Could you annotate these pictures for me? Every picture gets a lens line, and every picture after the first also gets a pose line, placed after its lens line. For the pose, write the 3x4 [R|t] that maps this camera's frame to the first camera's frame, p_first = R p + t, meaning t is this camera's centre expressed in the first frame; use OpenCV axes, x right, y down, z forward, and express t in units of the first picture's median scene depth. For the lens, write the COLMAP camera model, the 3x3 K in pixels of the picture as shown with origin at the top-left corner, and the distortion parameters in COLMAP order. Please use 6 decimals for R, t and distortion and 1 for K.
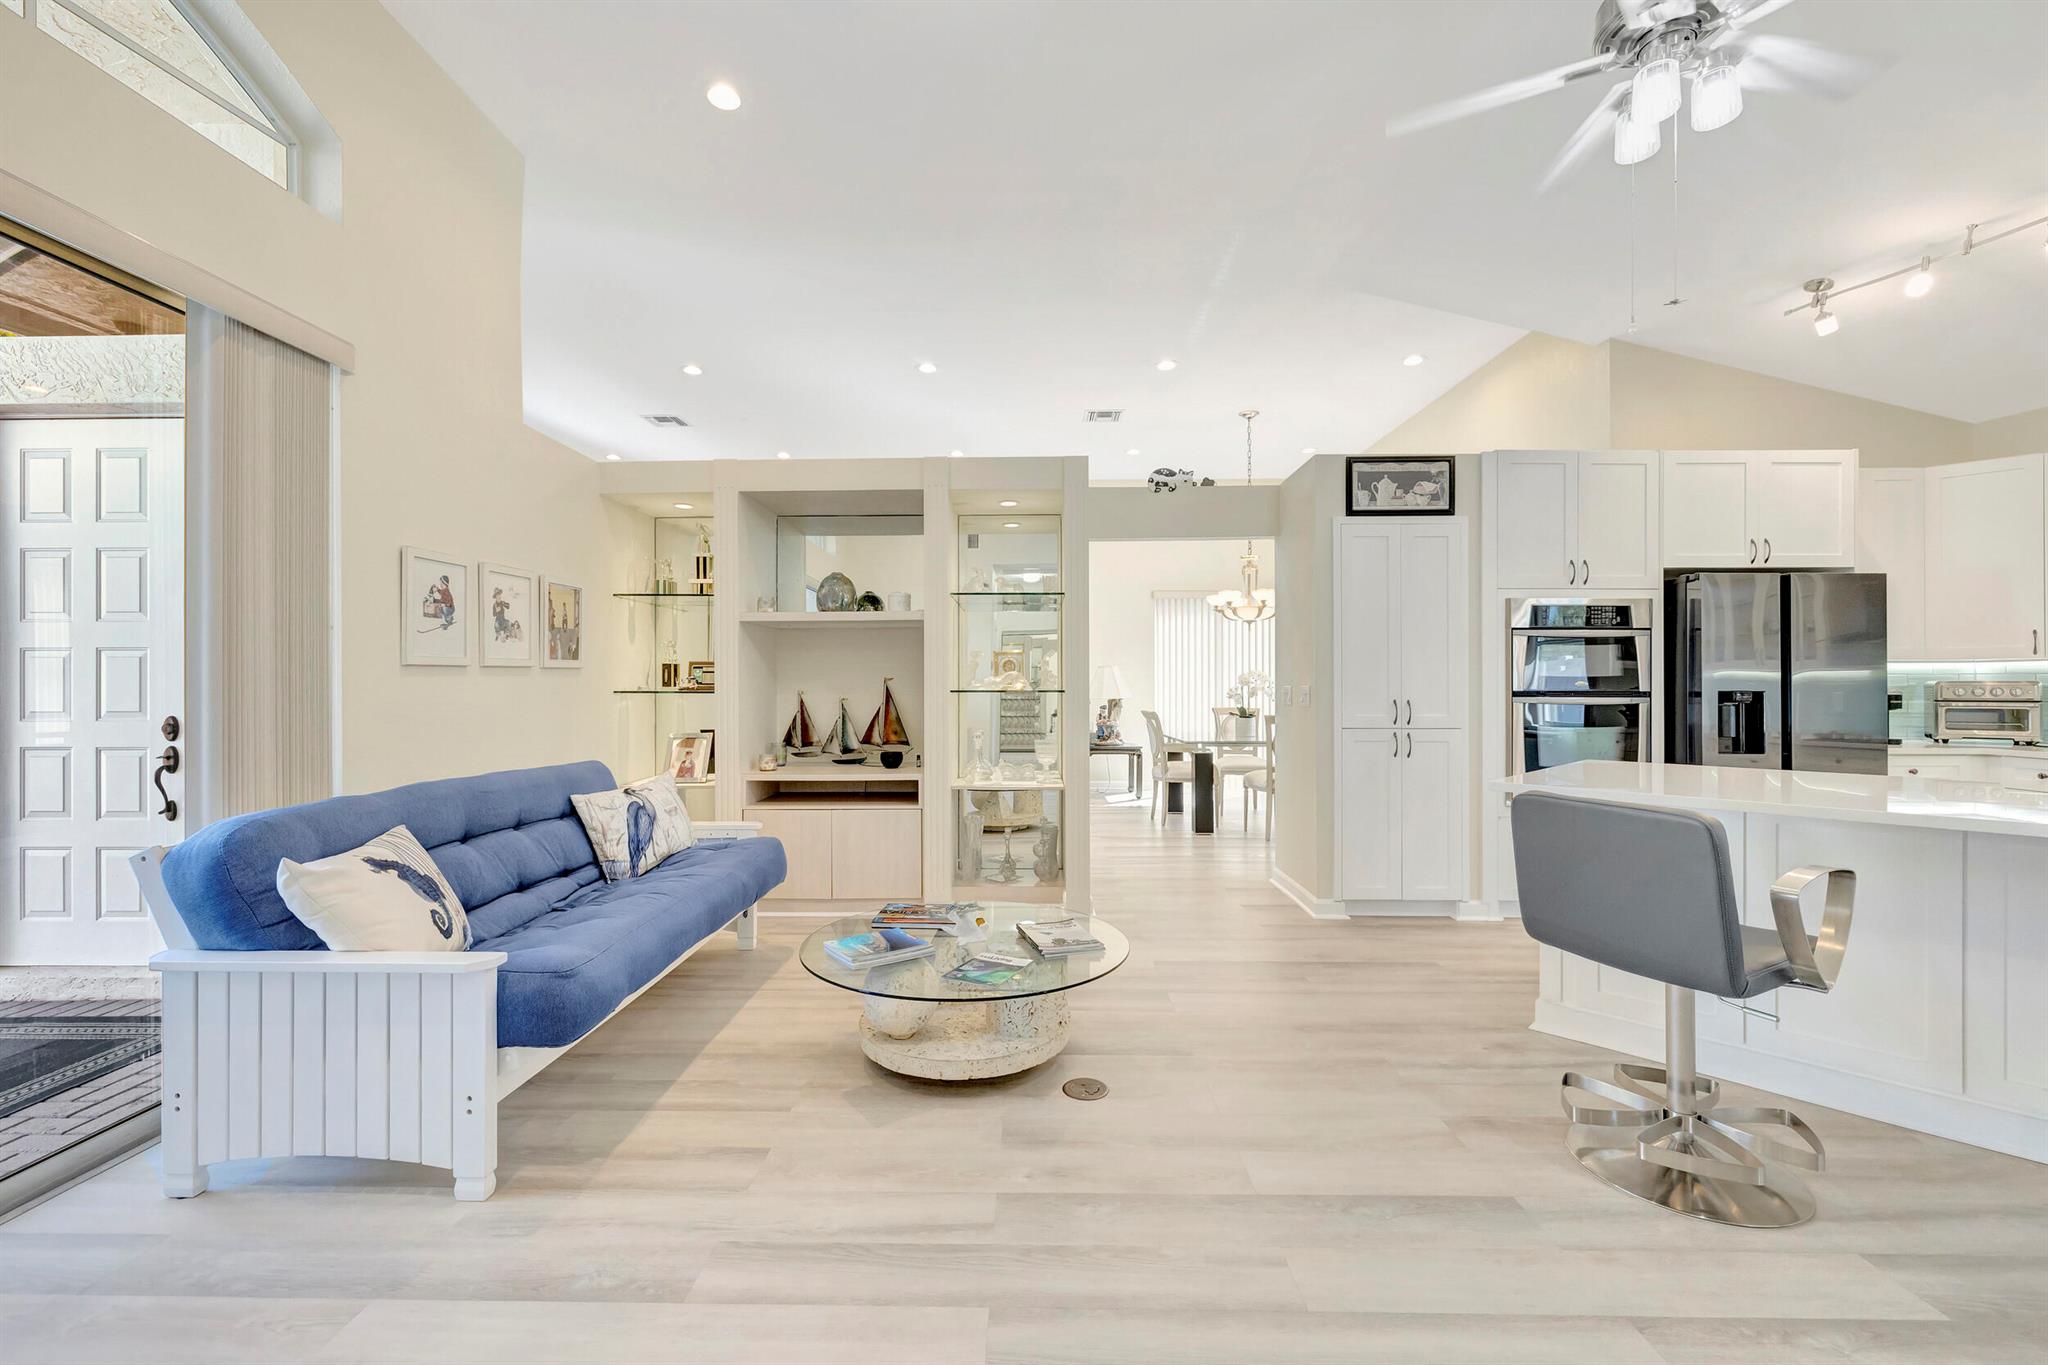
lens RADIAL K [[858.9, 0, 1013.1], [0, 858.9, 682.6], [0, 0, 1]] dist [0.000881, 0.000286]
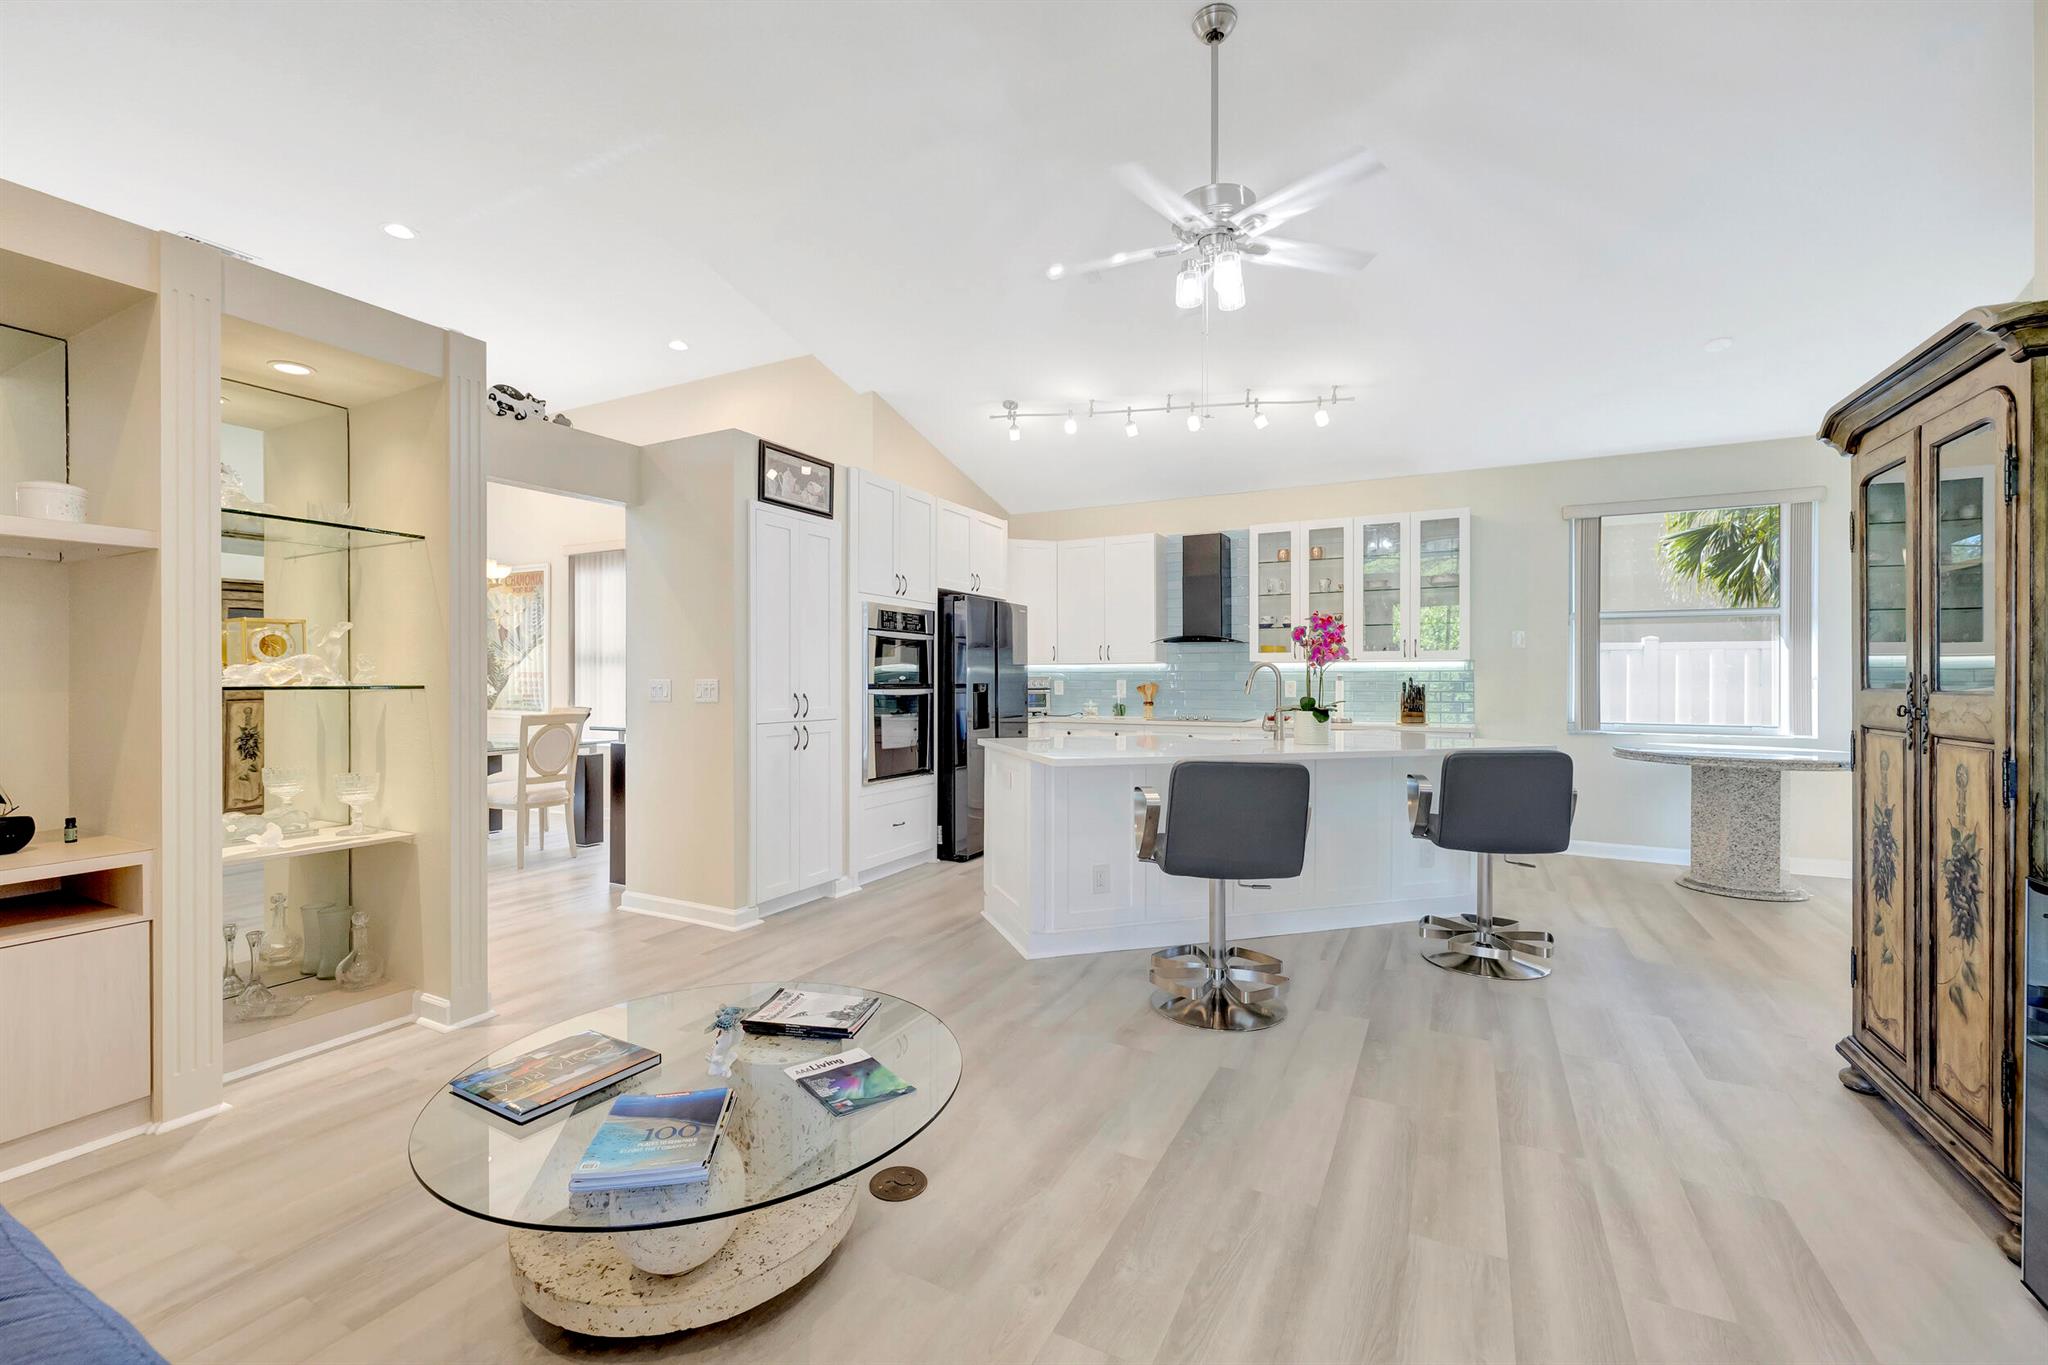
lens RADIAL K [[858.9, 0, 1018.4], [0, 858.9, 678.9], [0, 0, 1]] dist [0.000881, 0.000286]
pose [[0.444177, 0.001593, 0.895938, -0.339383], [-0.004065, 0.999992, 0.000237, 0.001883], [-0.895930, -0.003747, 0.444180, 0.318987]]
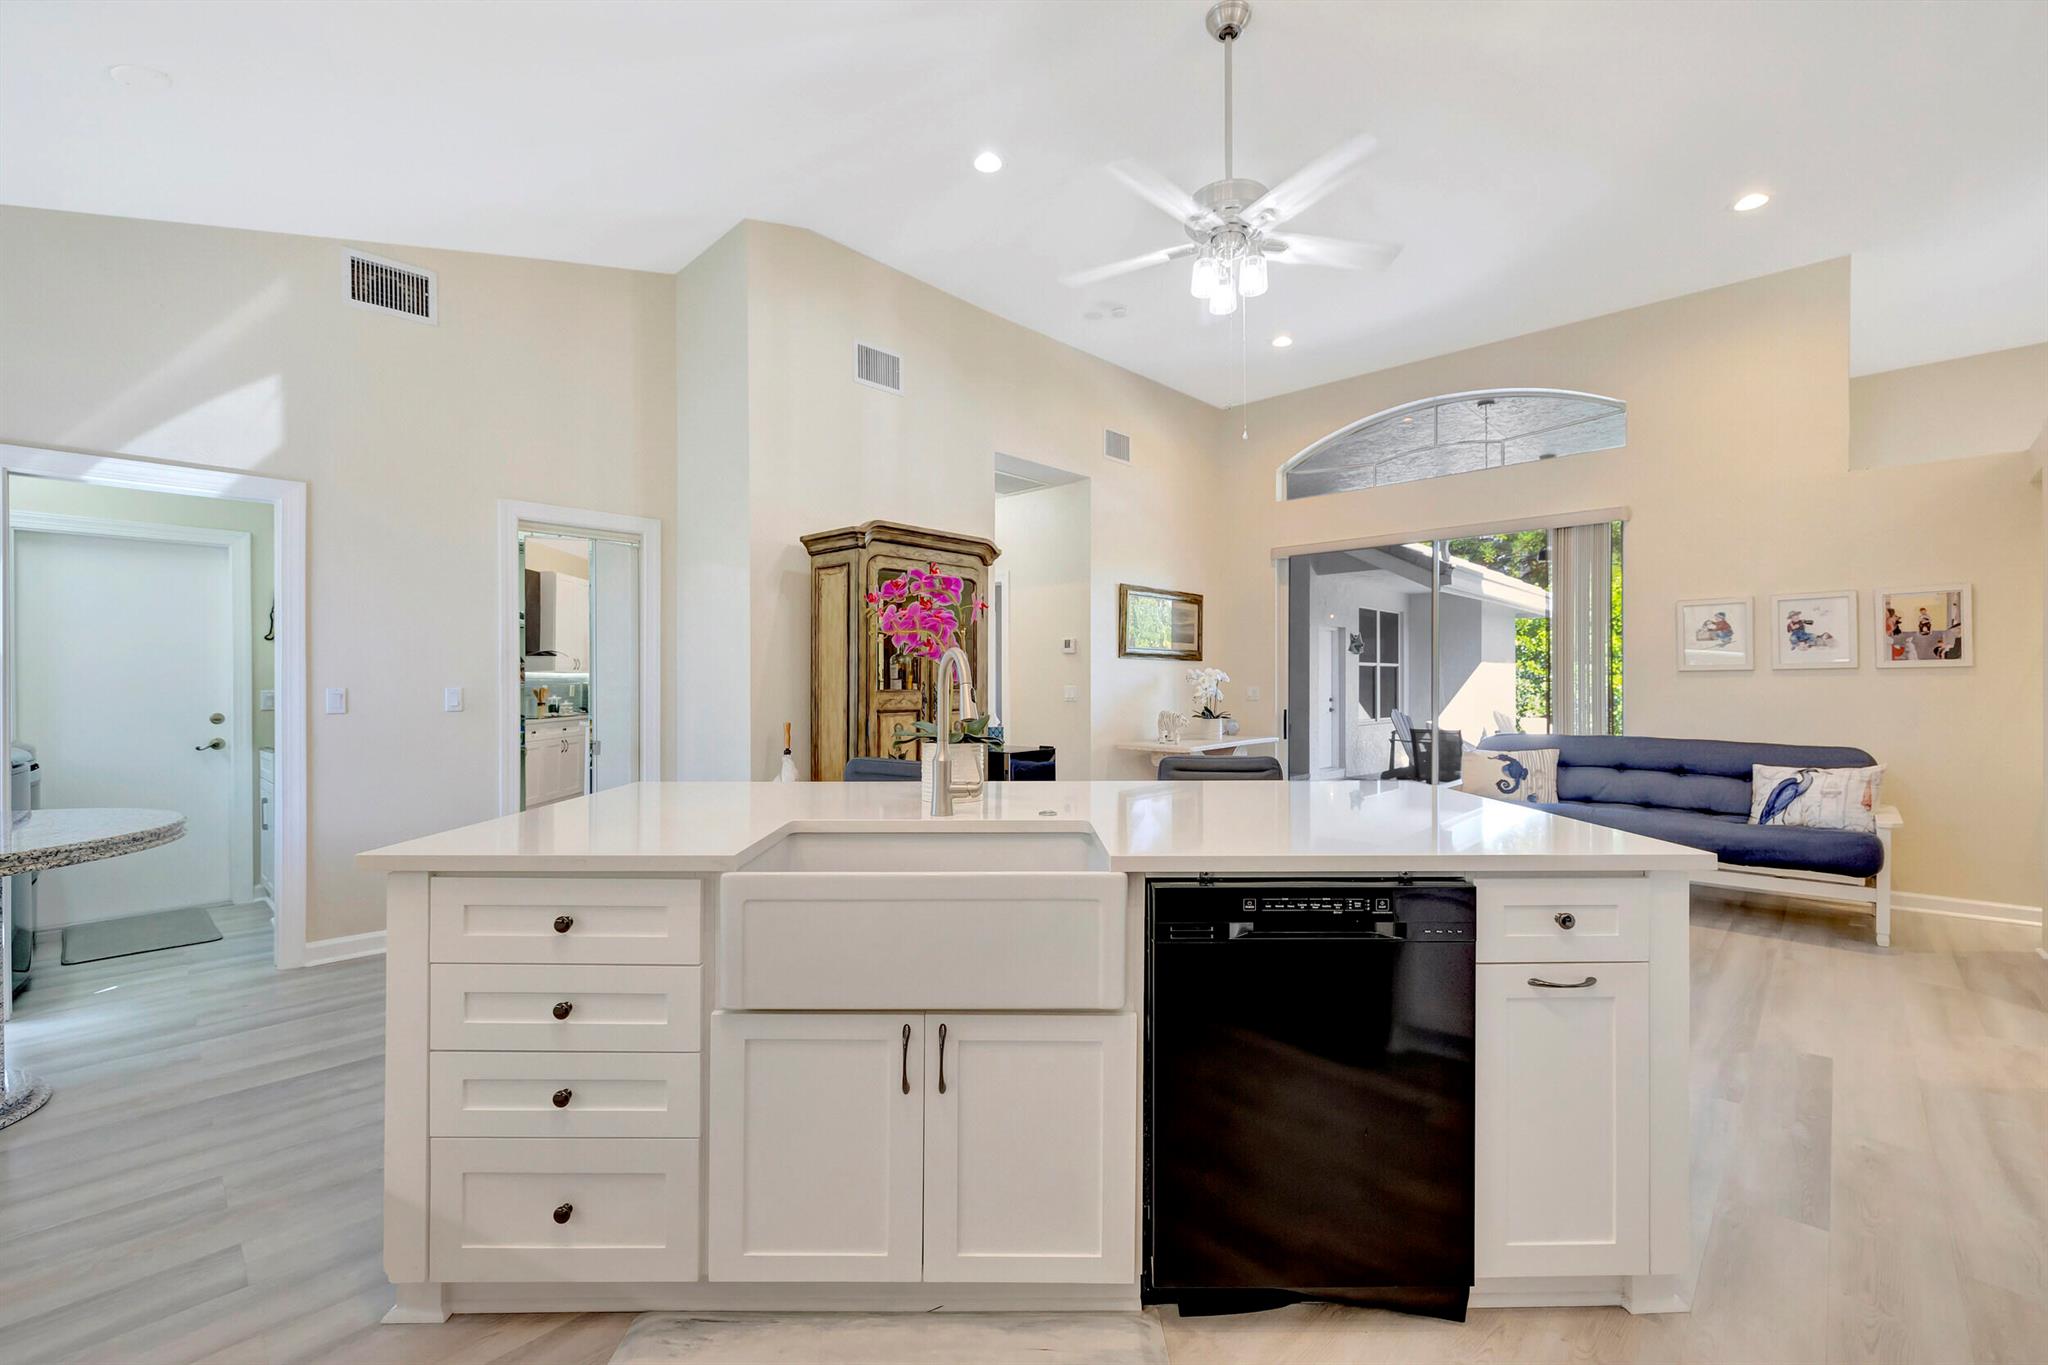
lens RADIAL K [[858.9, 0, 1010.9], [0, 858.9, 683.5], [0, 0, 1]] dist [0.000881, 0.000286]
pose [[-0.681625, 0.000799, -0.731701, 1.014155], [0.003931, 0.999989, -0.002571, 0.001947], [0.731691, -0.004629, -0.681620, 0.840918]]
